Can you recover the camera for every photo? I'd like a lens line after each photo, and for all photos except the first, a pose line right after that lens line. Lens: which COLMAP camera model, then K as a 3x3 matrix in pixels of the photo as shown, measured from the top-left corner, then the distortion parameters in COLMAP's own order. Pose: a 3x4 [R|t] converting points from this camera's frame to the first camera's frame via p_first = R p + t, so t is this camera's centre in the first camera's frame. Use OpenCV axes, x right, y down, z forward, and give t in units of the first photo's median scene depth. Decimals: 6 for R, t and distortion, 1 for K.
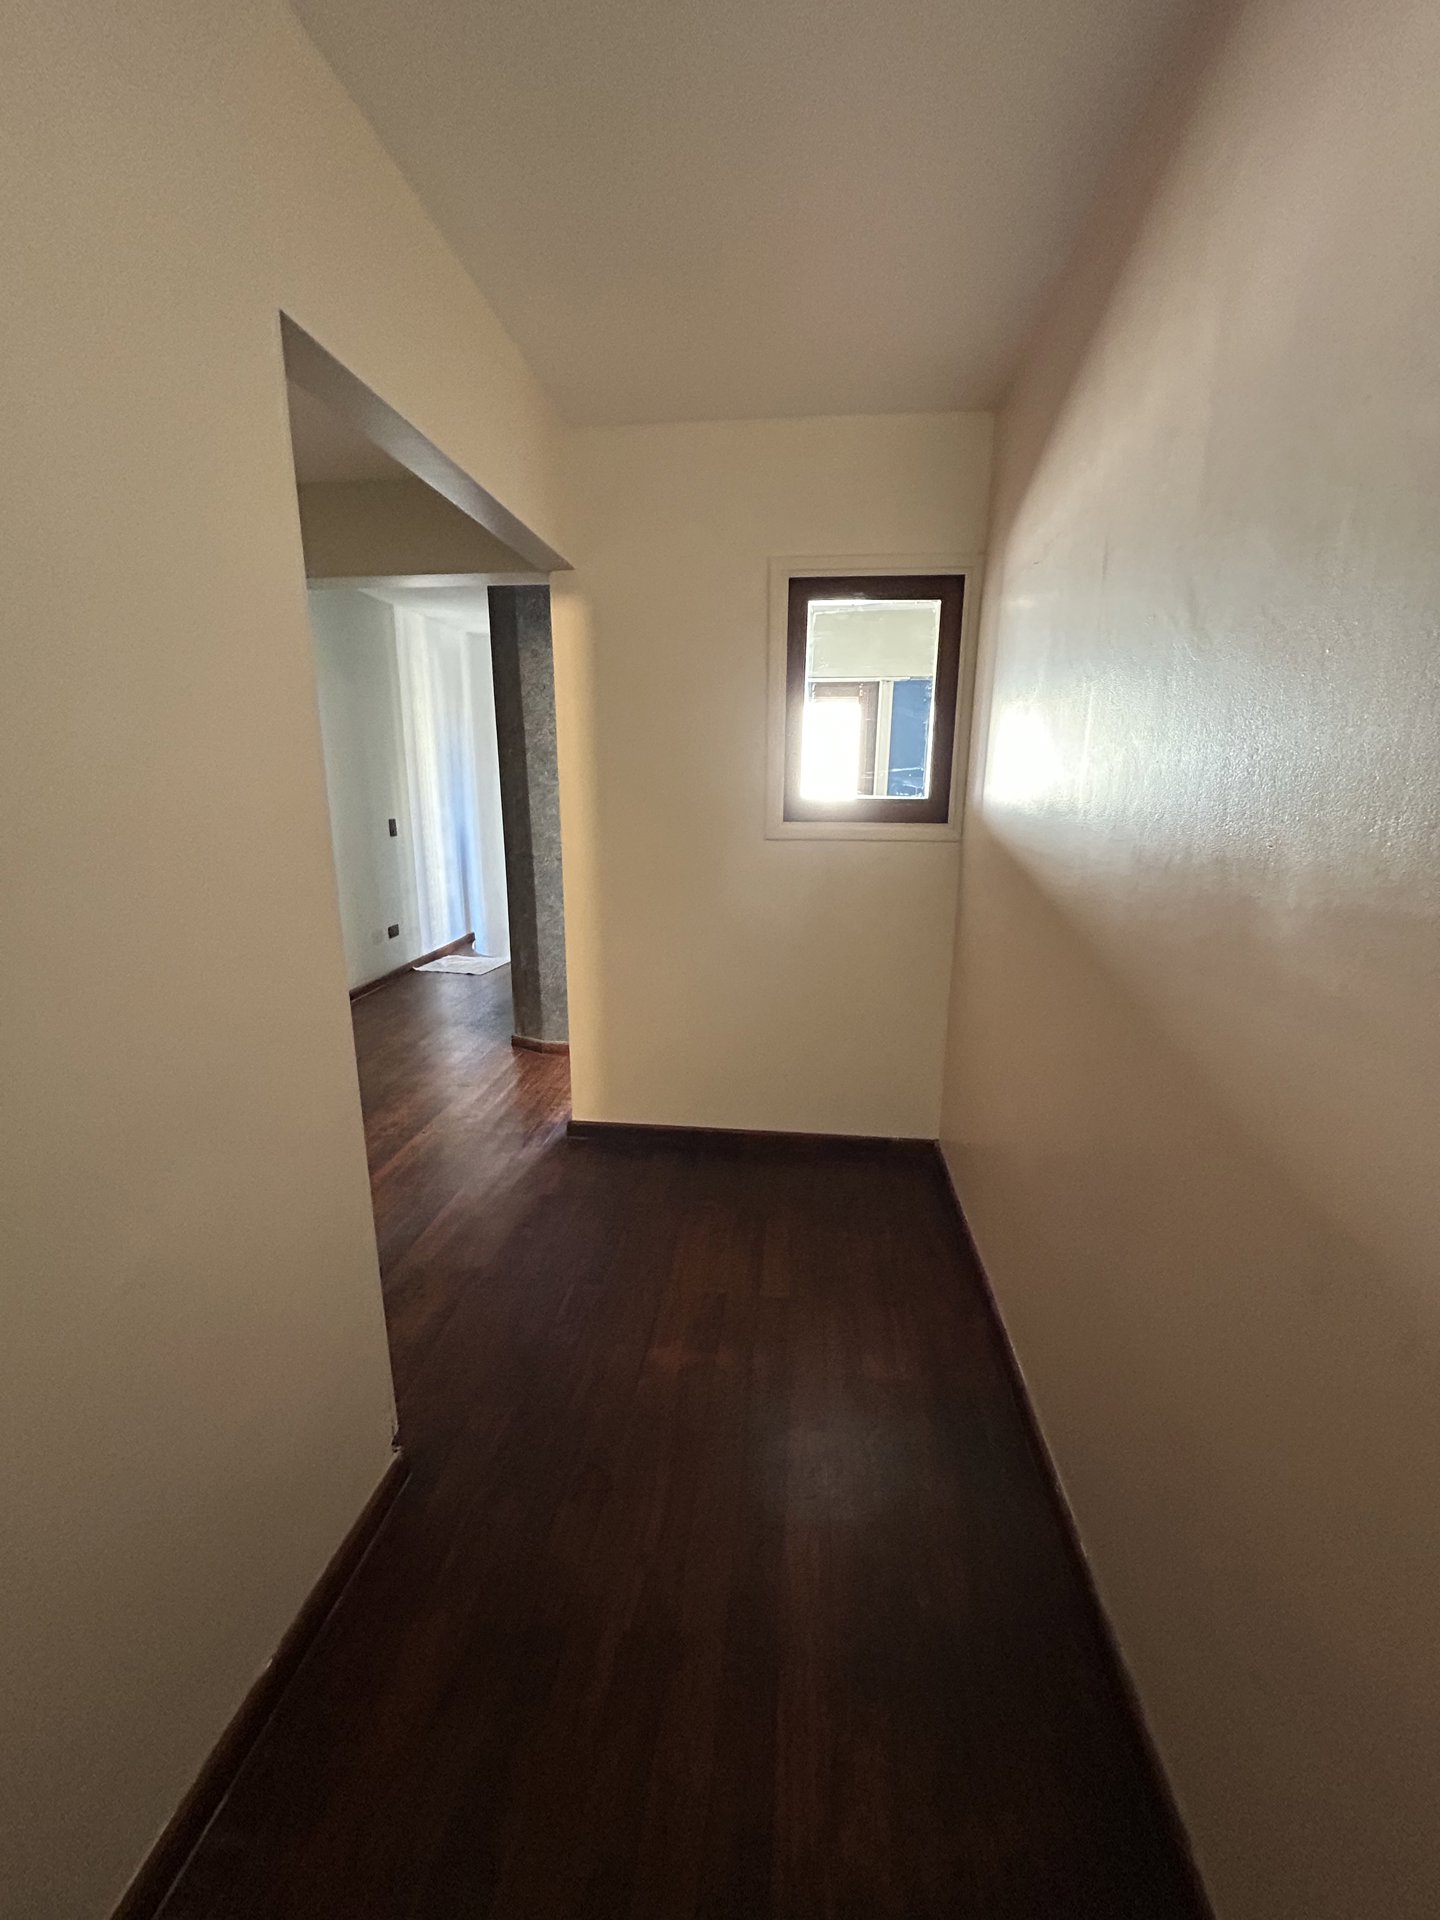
lens RADIAL K [[769.7, 0, 723.0], [0, 769.7, 956.6], [0, 0, 1]] dist [-0.000218, -0.000032]
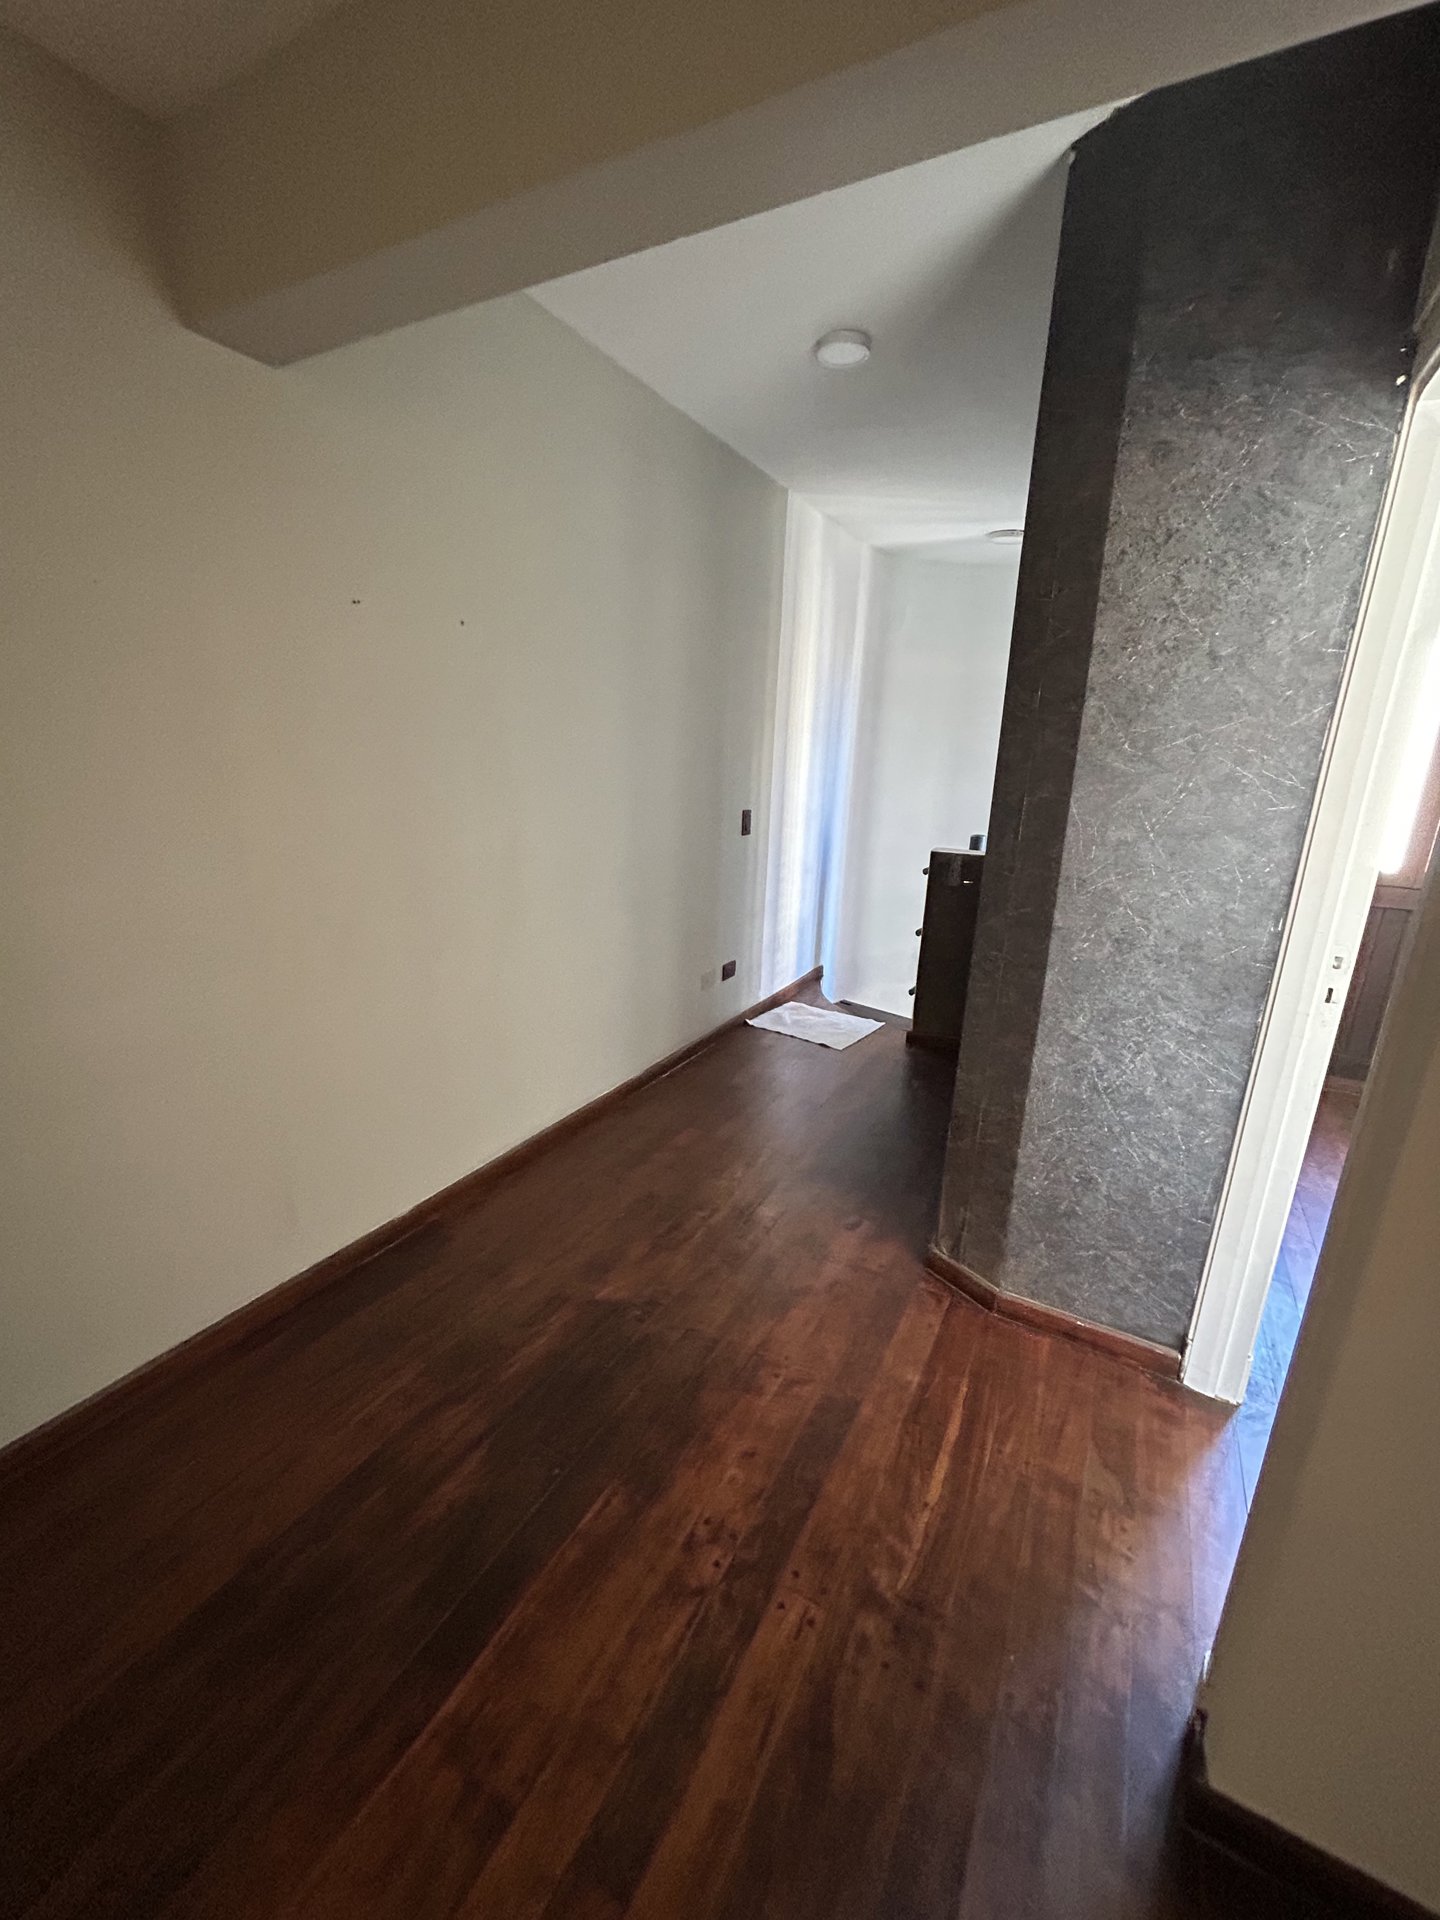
lens RADIAL K [[769.7, 0, 723.0], [0, 769.7, 956.6], [0, 0, 1]] dist [-0.000218, -0.000032]
pose [[0.922557, 0.128667, -0.363776, -0.179121], [-0.120372, 0.991686, 0.045487, -0.076034], [0.366604, 0.001824, 0.930375, 0.345892]]
